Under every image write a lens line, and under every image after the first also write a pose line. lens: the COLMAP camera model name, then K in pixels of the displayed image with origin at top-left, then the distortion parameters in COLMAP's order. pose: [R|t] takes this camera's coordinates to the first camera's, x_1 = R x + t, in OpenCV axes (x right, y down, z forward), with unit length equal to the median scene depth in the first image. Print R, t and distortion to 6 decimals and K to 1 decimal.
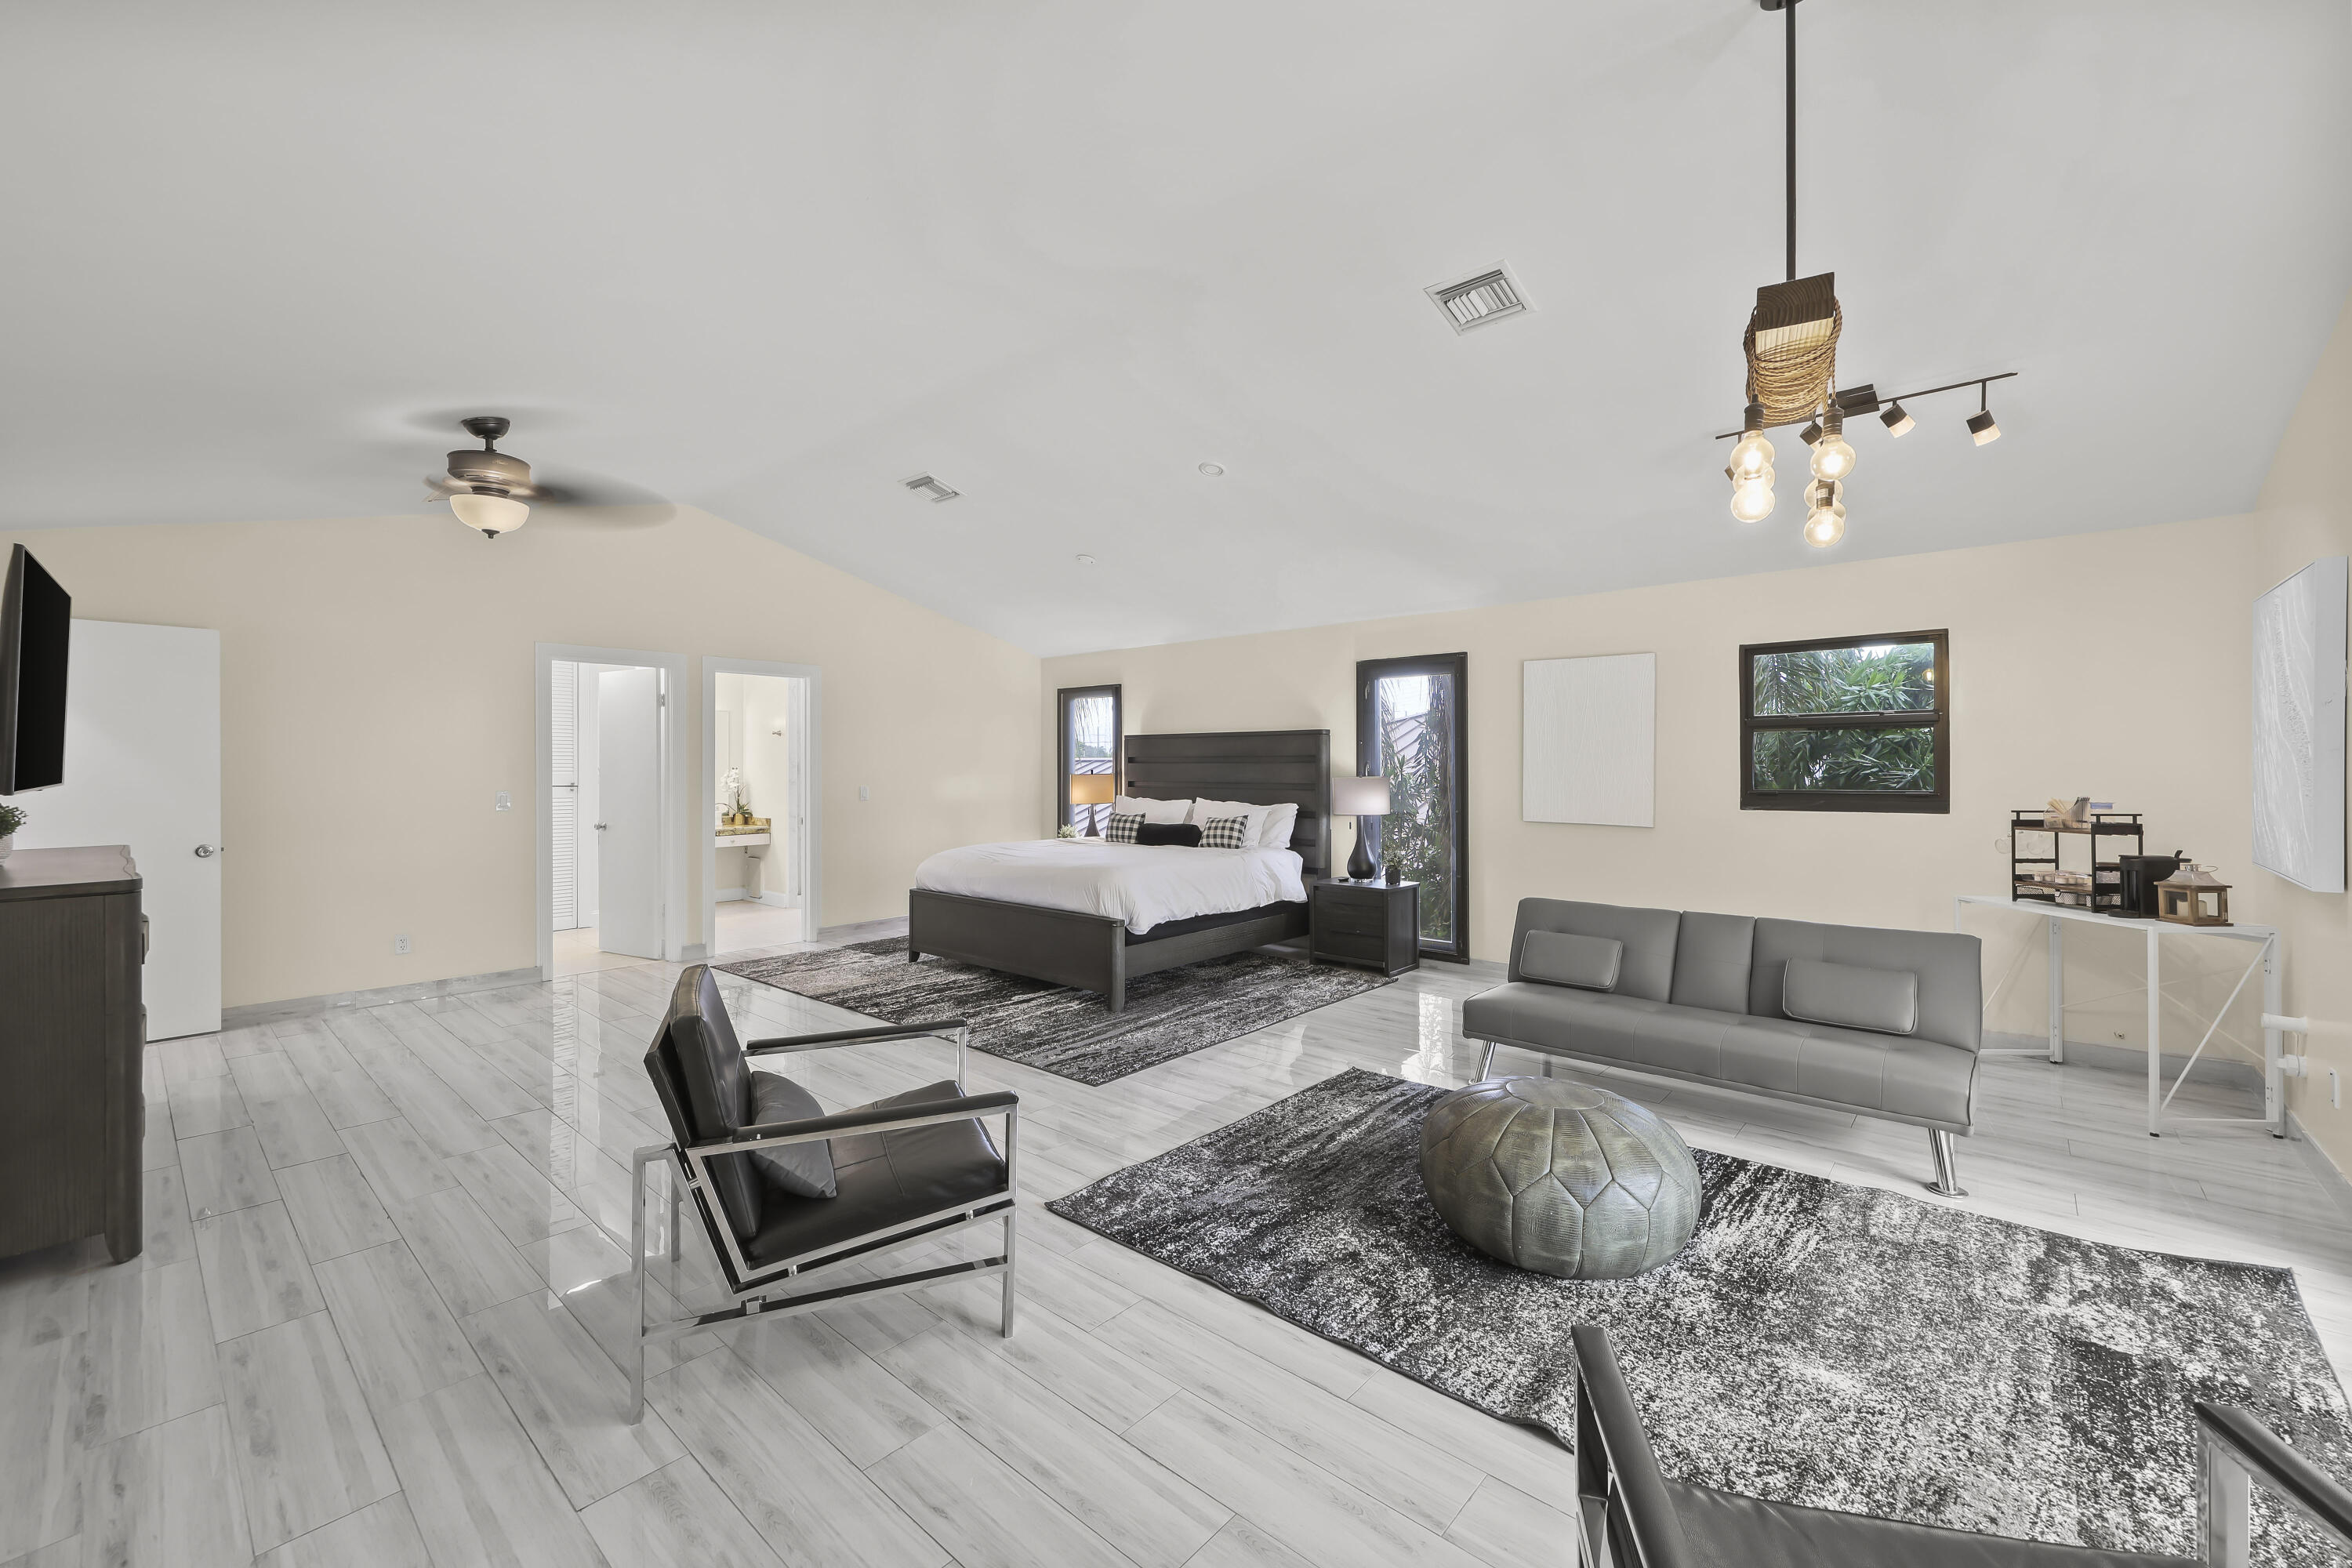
lens RADIAL K [[945.9, 0, 1161.2], [0, 945.9, 761.0], [0, 0, 1]] dist [0.000849, 0.001333]
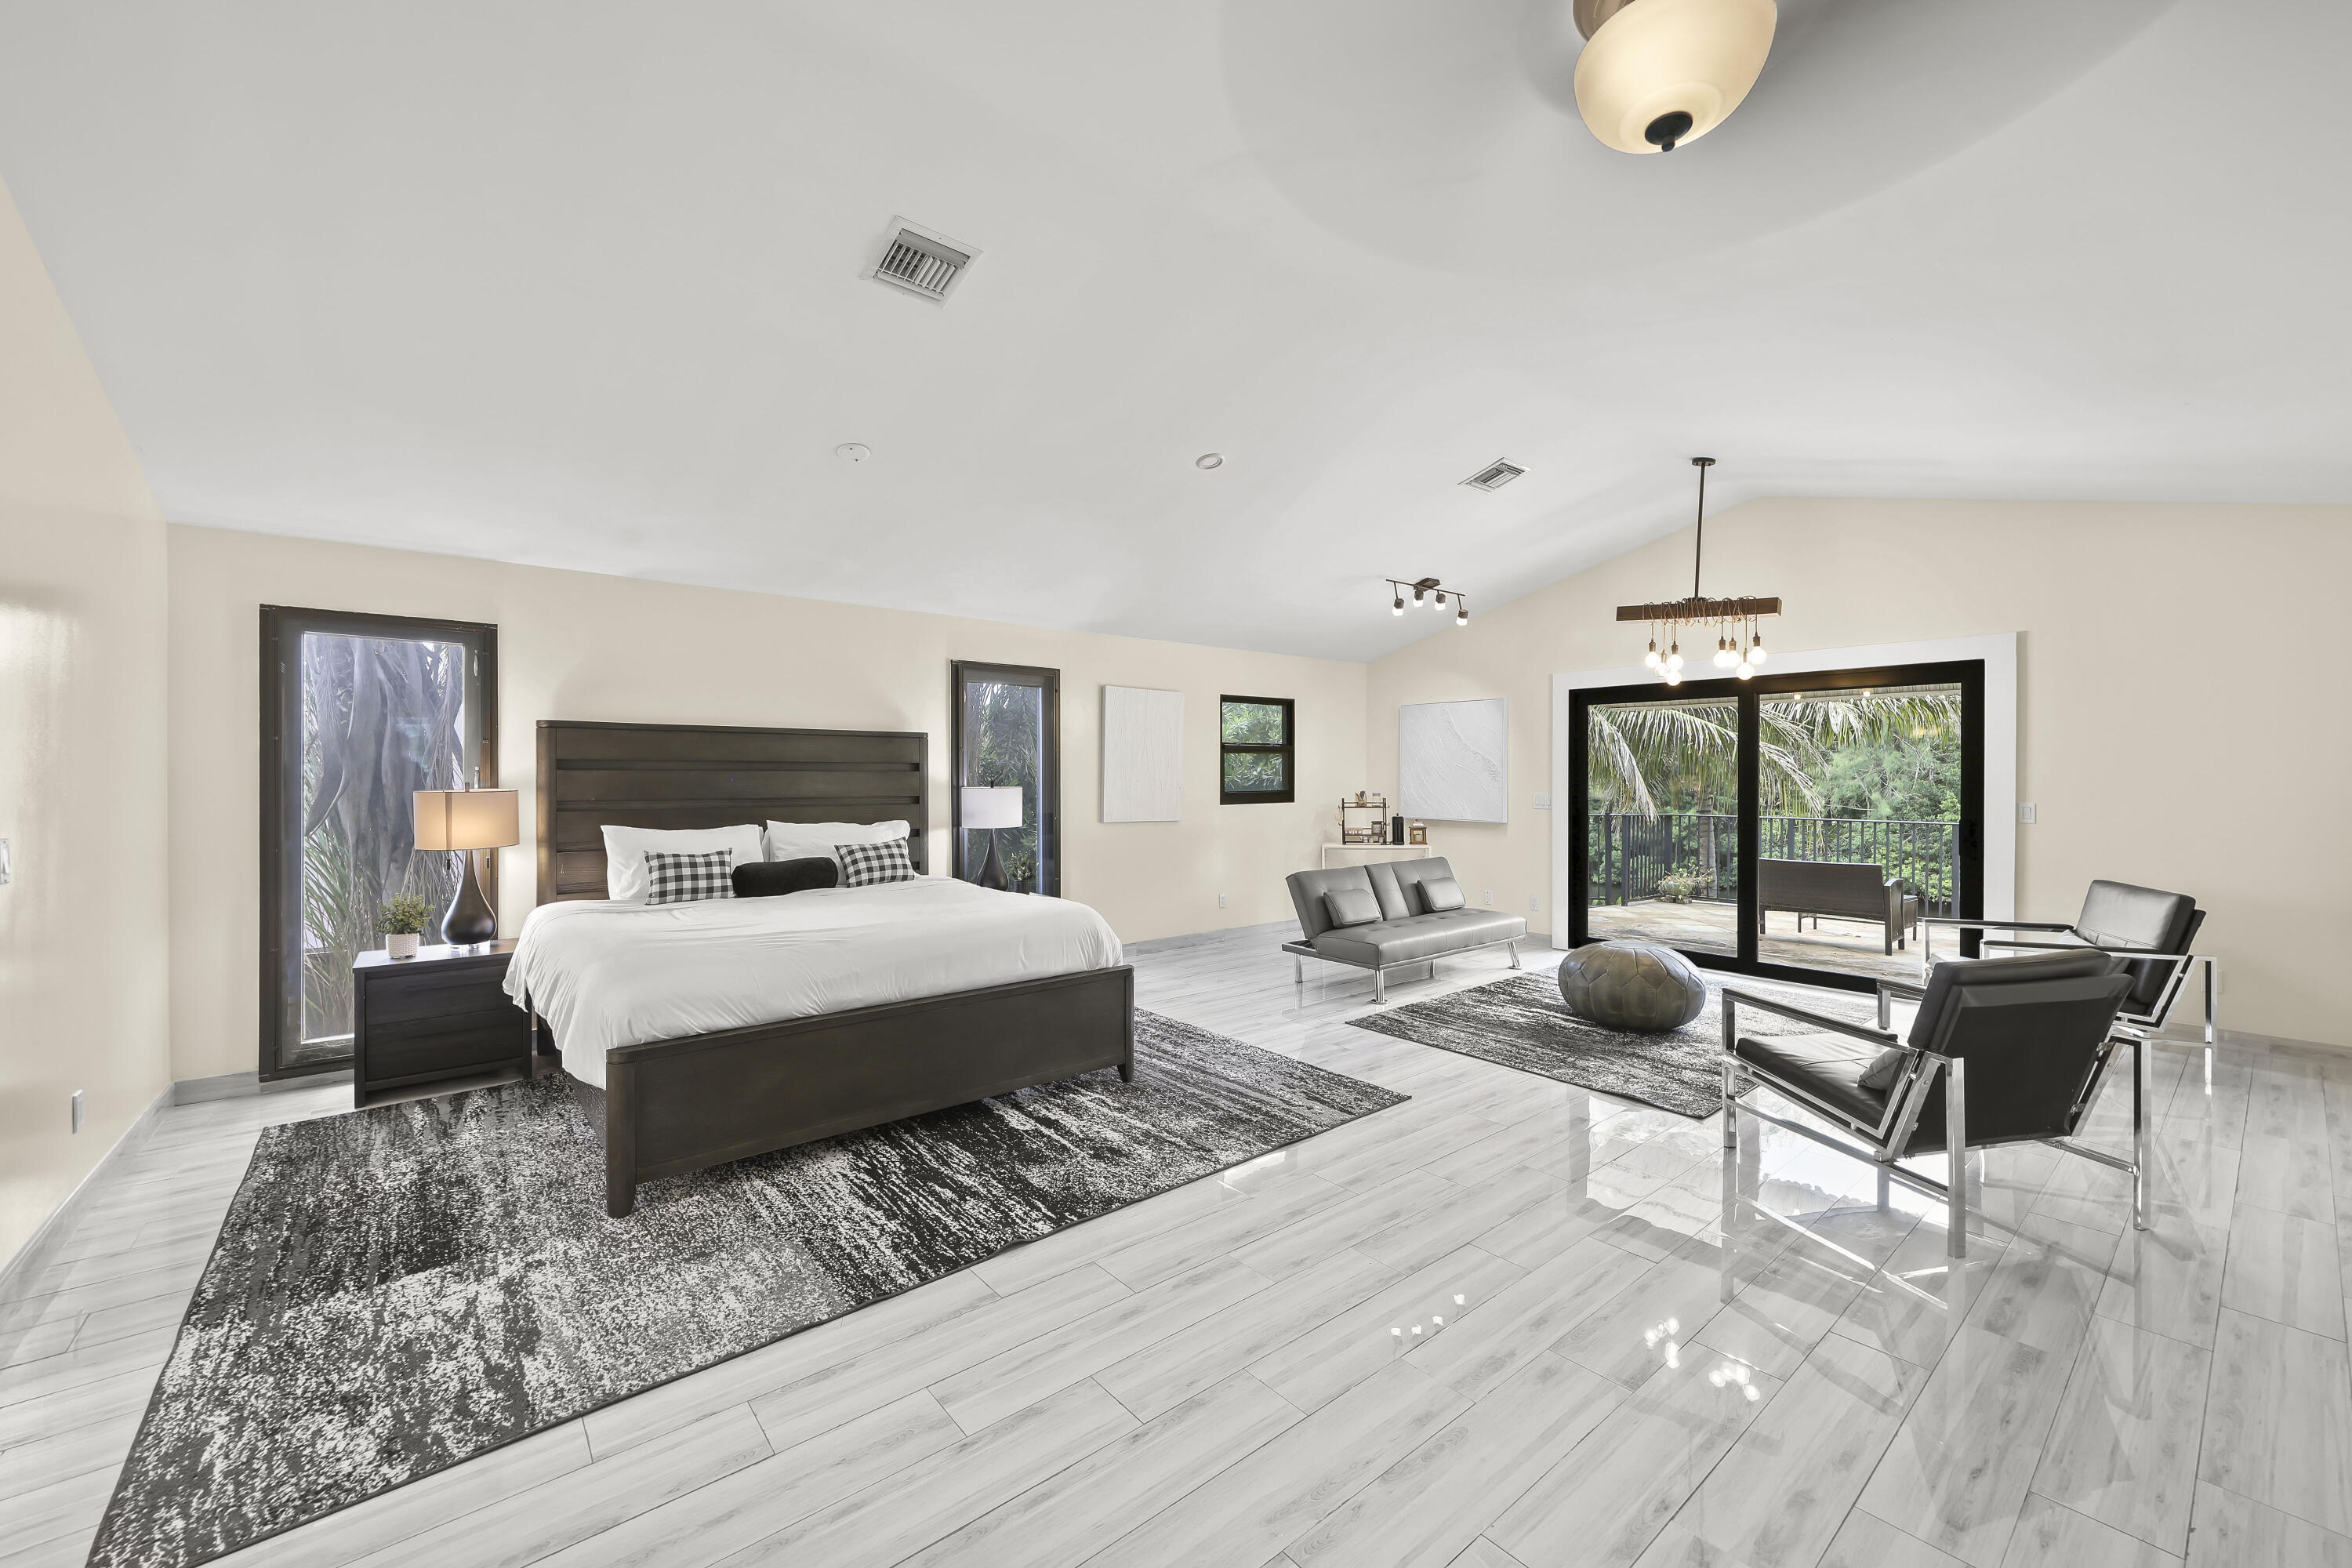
lens RADIAL K [[916.1, 0, 1167.4], [0, 916.1, 779.6], [0, 0, 1]] dist [0.003286, -0.000404]
pose [[0.158139, -0.004632, 0.987406, -1.181560], [-0.004445, 0.999976, 0.005402, 0.006154], [-0.987407, -0.005243, 0.158114, 1.228676]]
